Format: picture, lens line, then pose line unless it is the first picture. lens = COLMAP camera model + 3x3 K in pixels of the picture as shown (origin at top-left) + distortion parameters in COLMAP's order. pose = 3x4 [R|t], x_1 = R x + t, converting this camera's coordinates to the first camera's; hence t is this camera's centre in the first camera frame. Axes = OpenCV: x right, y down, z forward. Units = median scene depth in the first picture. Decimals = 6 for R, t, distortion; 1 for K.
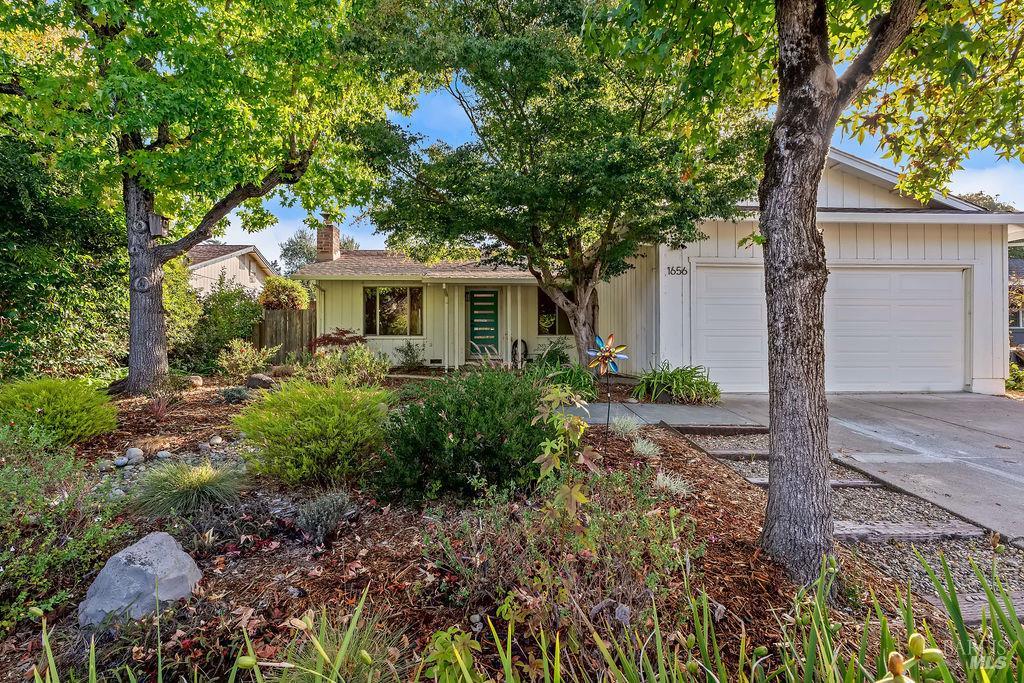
lens RADIAL K [[457.5, 0, 506.9], [0, 457.5, 341.2], [0, 0, 1]] dist [-0.011374, 0.005531]
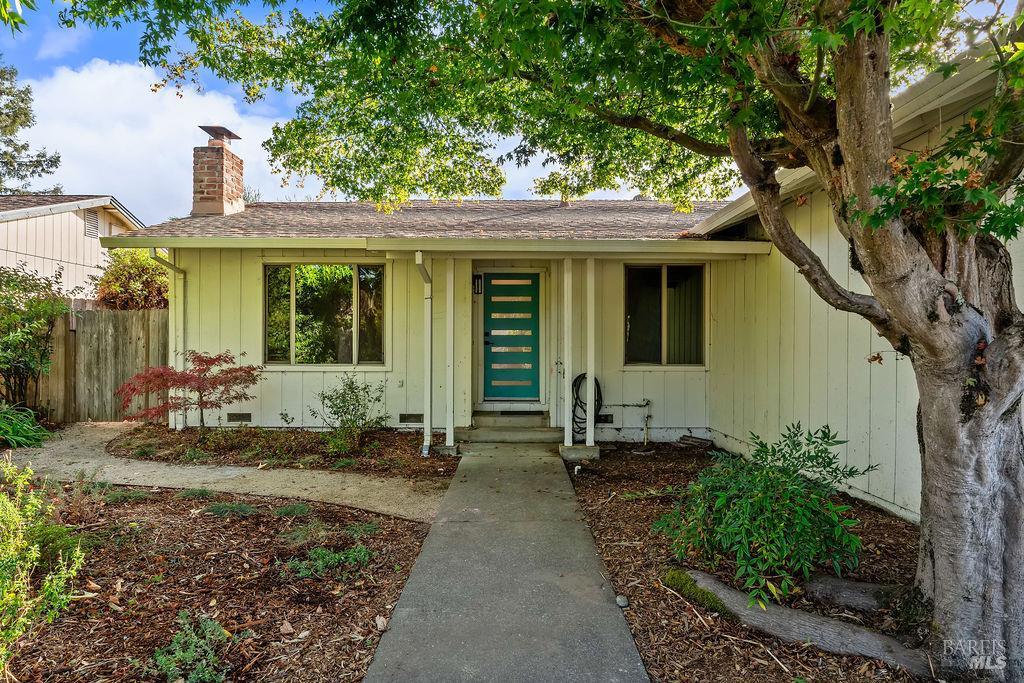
lens RADIAL K [[549.5, 0, 505.5], [0, 549.5, 347.2], [0, 0, 1]] dist [-0.006706, 0.000379]
pose [[0.998469, 0.006454, -0.054943, -0.025635], [-0.006040, 0.999952, 0.007697, -0.037242], [0.054990, -0.007353, 0.998460, 0.442483]]
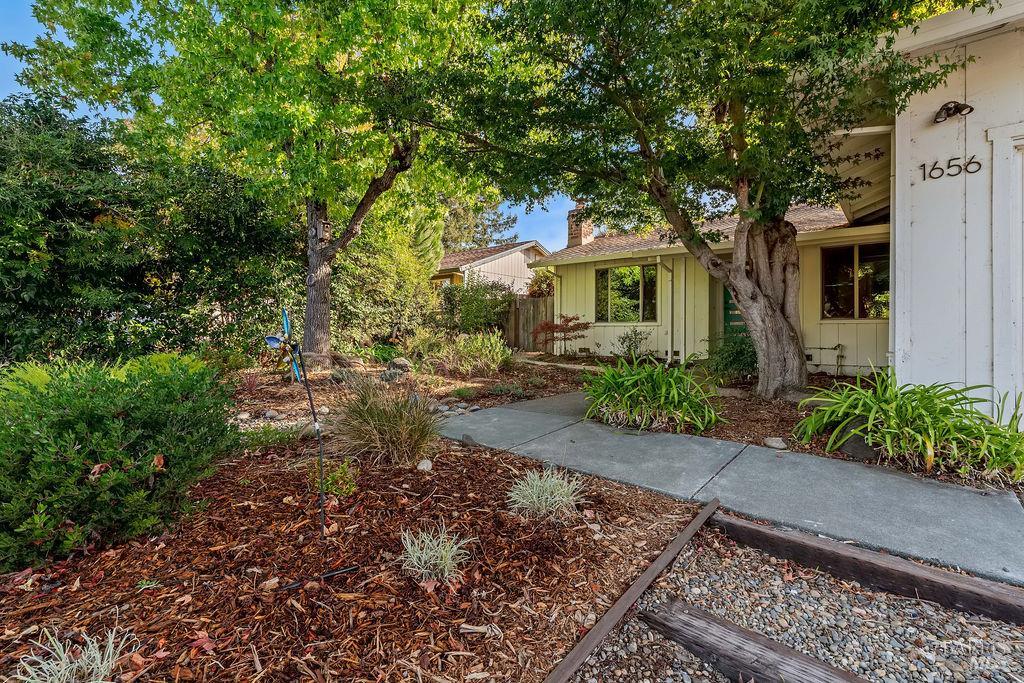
lens RADIAL K [[457.5, 0, 520.1], [0, 457.5, 331.1], [0, 0, 1]] dist [-0.011374, 0.005531]
pose [[0.740914, 0.004620, -0.671584, 0.200280], [-0.002400, 0.999988, 0.004231, 0.002275], [0.671595, -0.001524, 0.740917, 0.216512]]
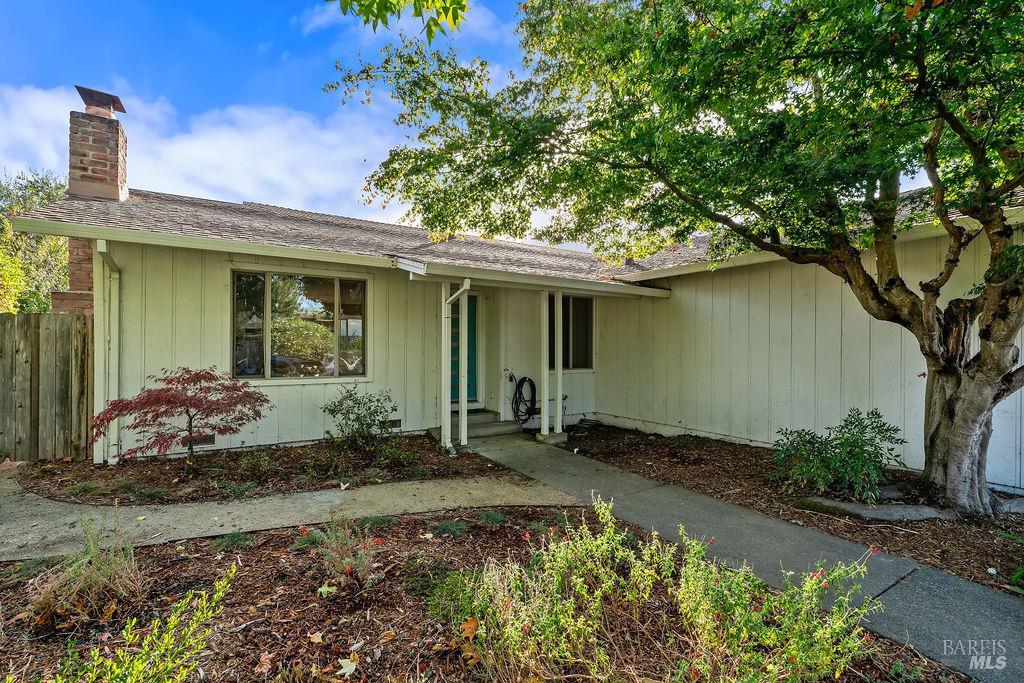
lens RADIAL K [[457.5, 0, 502.6], [0, 457.5, 345.3], [0, 0, 1]] dist [-0.011374, 0.005531]
pose [[0.871589, 0.008599, 0.490162, -0.309865], [-0.010794, 0.999940, 0.001651, -0.050197], [-0.490118, -0.006730, 0.871630, 0.496789]]
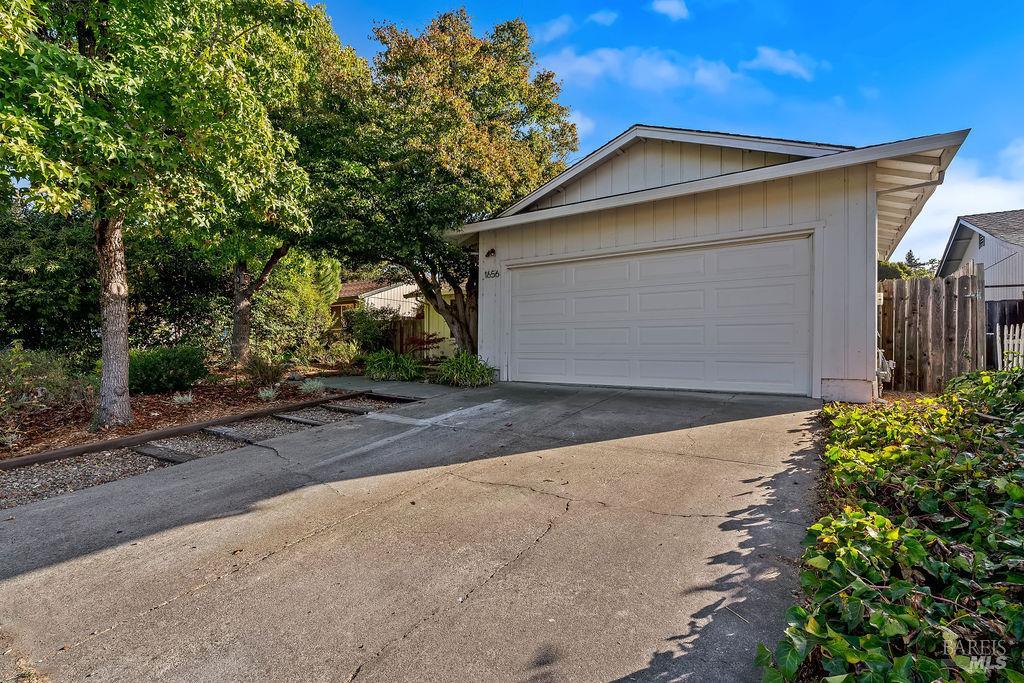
lens RADIAL K [[457.5, 0, 506.8], [0, 457.5, 349.1], [0, 0, 1]] dist [-0.011374, 0.005531]
pose [[0.803079, 0.002332, -0.595868, 0.605302], [-0.000664, 0.999995, 0.003019, 0.017564], [0.595872, -0.002029, 0.803077, 0.052171]]
